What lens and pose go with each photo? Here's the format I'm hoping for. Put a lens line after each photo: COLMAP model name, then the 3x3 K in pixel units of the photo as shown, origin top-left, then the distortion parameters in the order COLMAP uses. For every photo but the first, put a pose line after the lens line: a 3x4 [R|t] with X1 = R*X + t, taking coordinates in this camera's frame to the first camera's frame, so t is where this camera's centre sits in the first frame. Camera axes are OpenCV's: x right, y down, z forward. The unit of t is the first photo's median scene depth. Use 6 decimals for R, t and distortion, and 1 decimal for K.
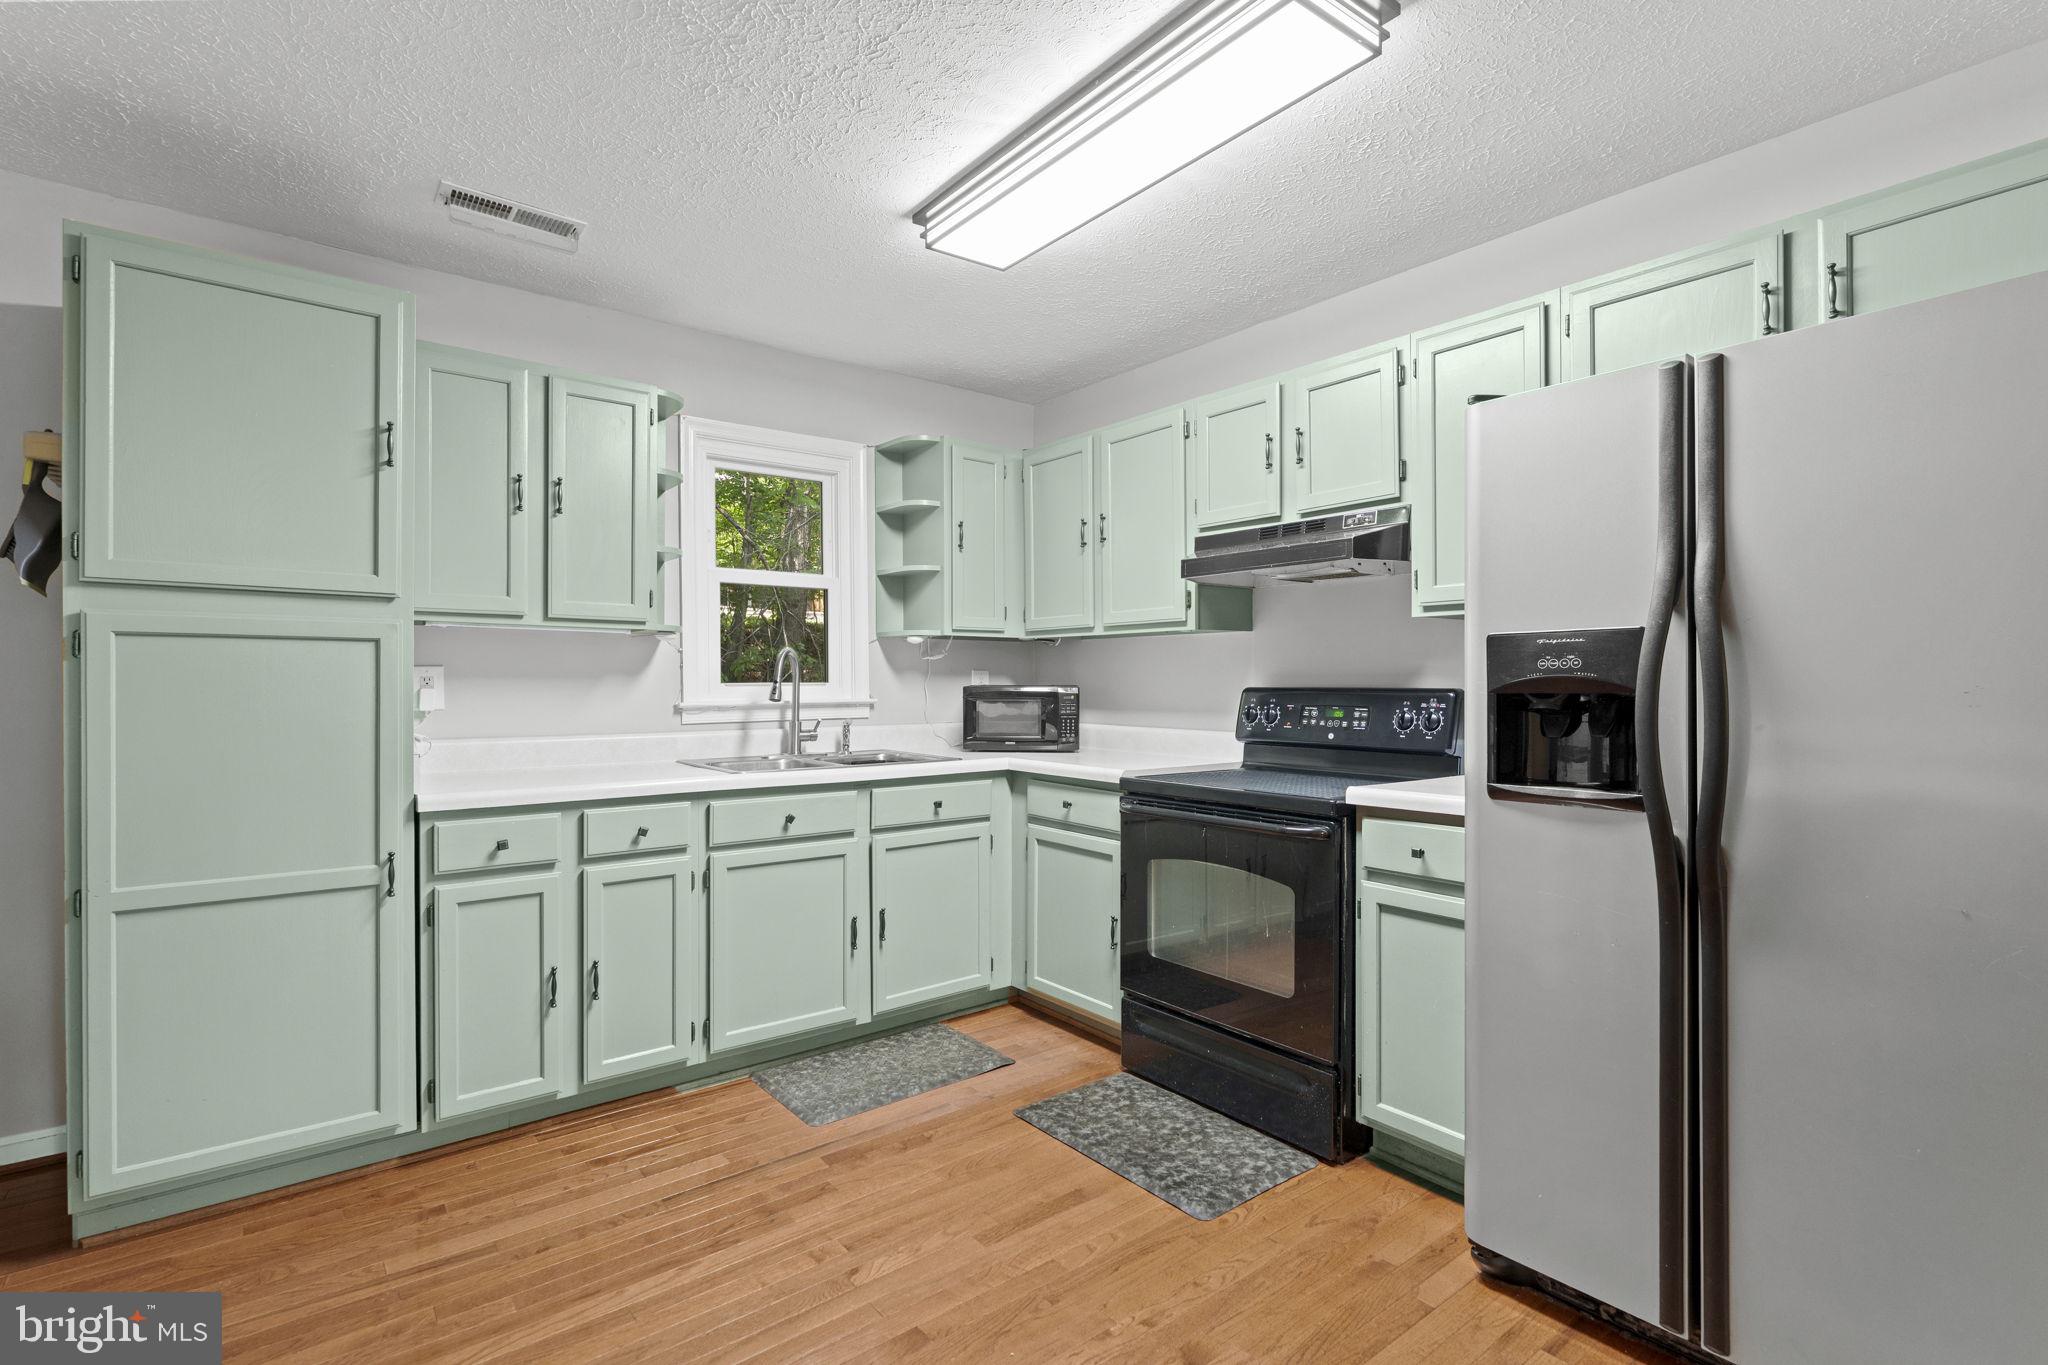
lens RADIAL K [[969.2, 0, 1024.0], [0, 969.2, 682.5], [0, 0, 1]] dist [-0.001669, -0.000189]
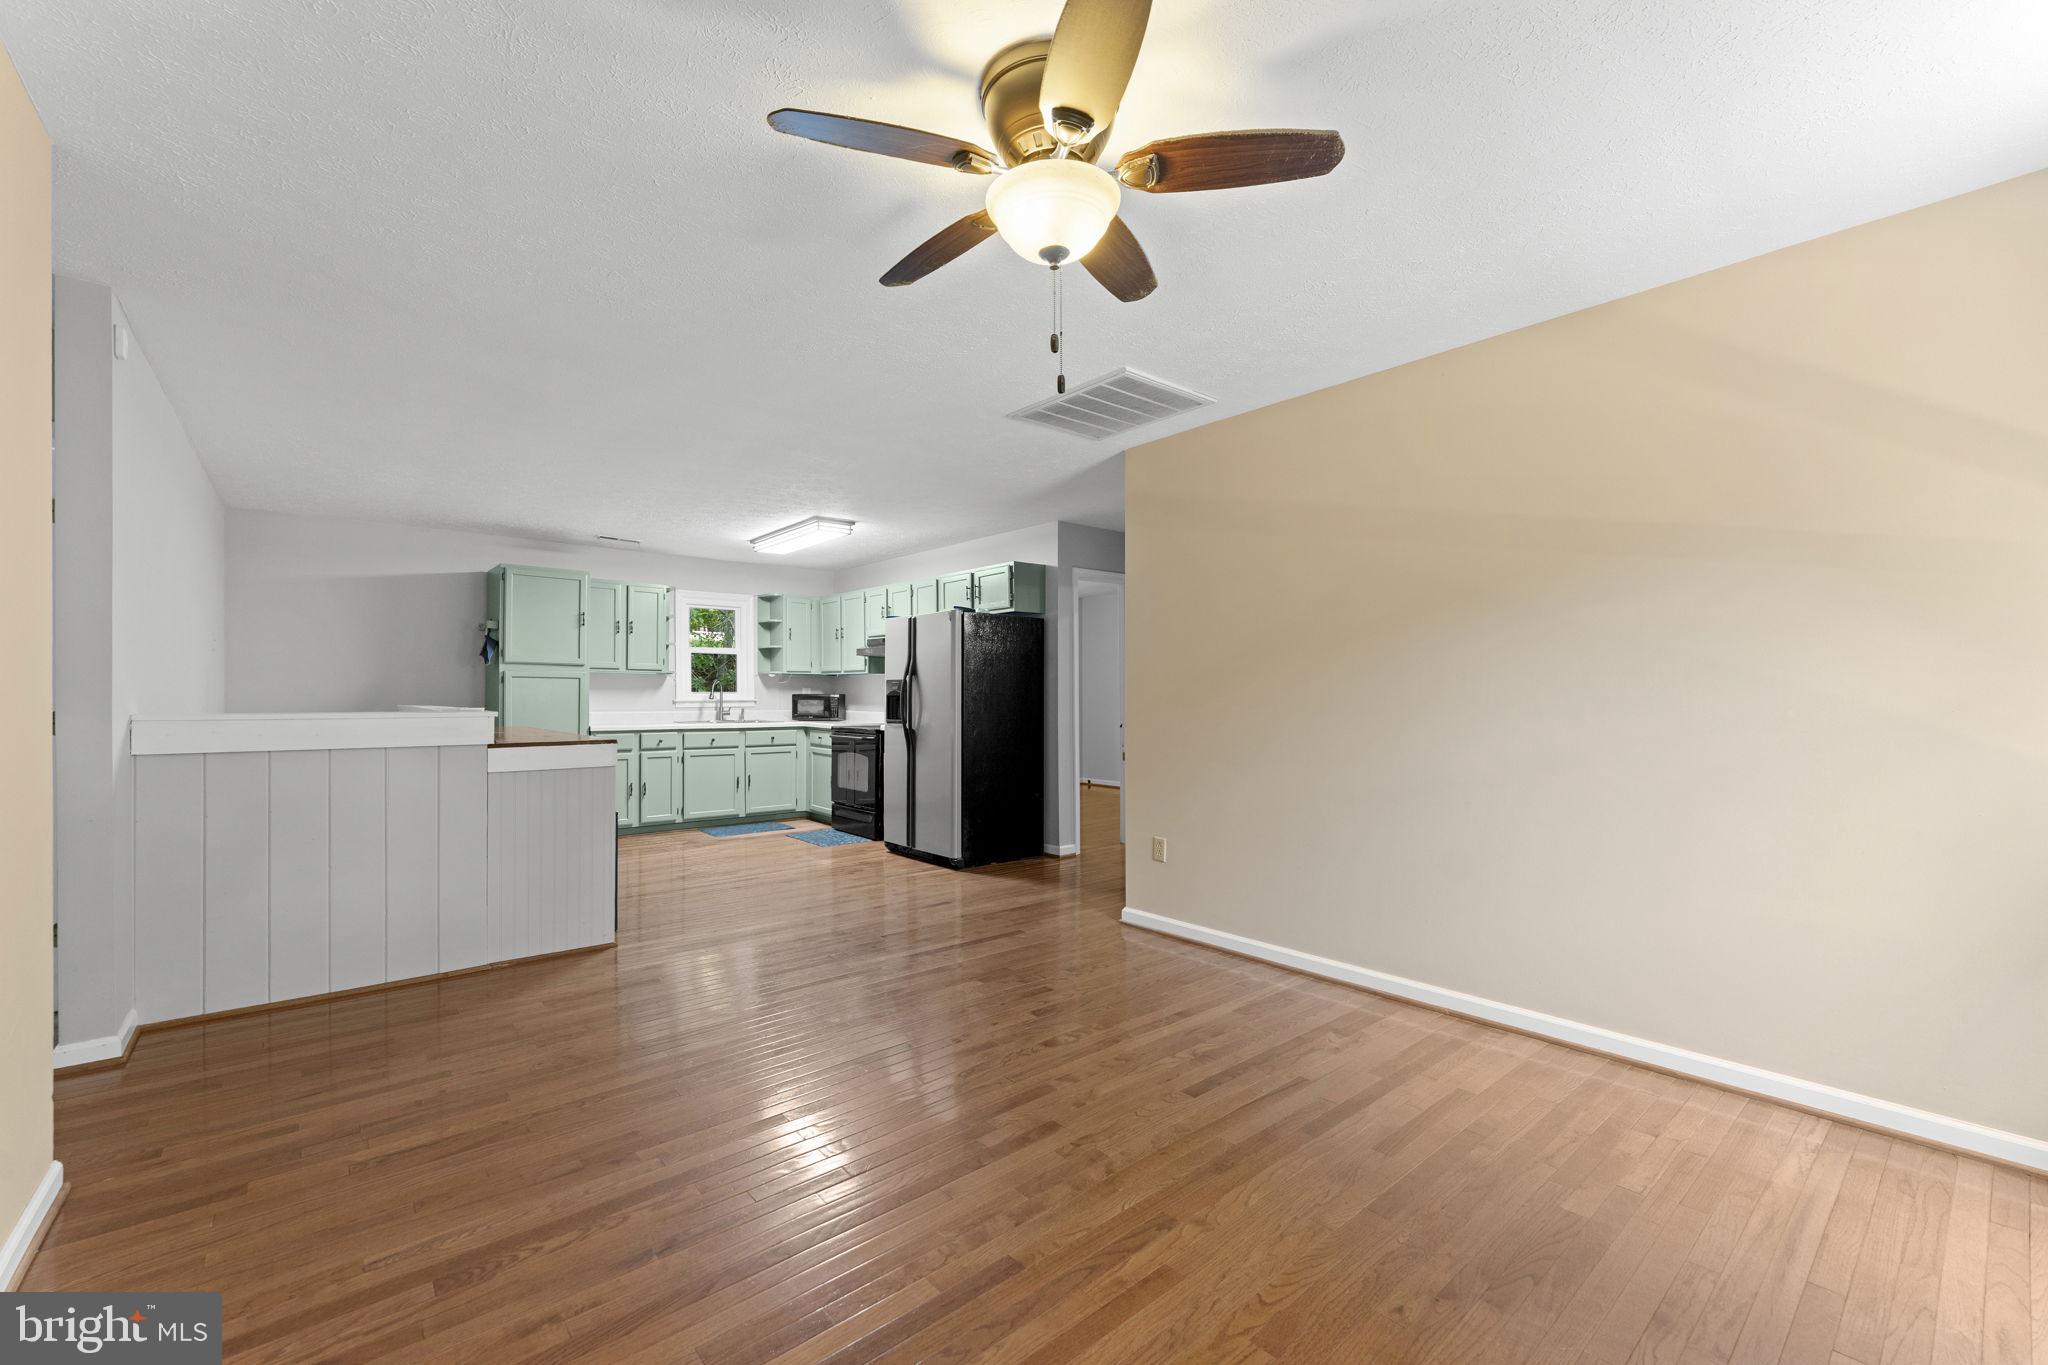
lens RADIAL K [[874.4, 0, 1041.6], [0, 874.4, 696.6], [0, 0, 1]] dist [-0.000135, -0.000145]
pose [[0.999228, 0.003339, 0.039144, 0.566267], [-0.003276, 0.999993, -0.001675, 0.013726], [-0.039149, 0.001546, 0.999232, -1.461842]]
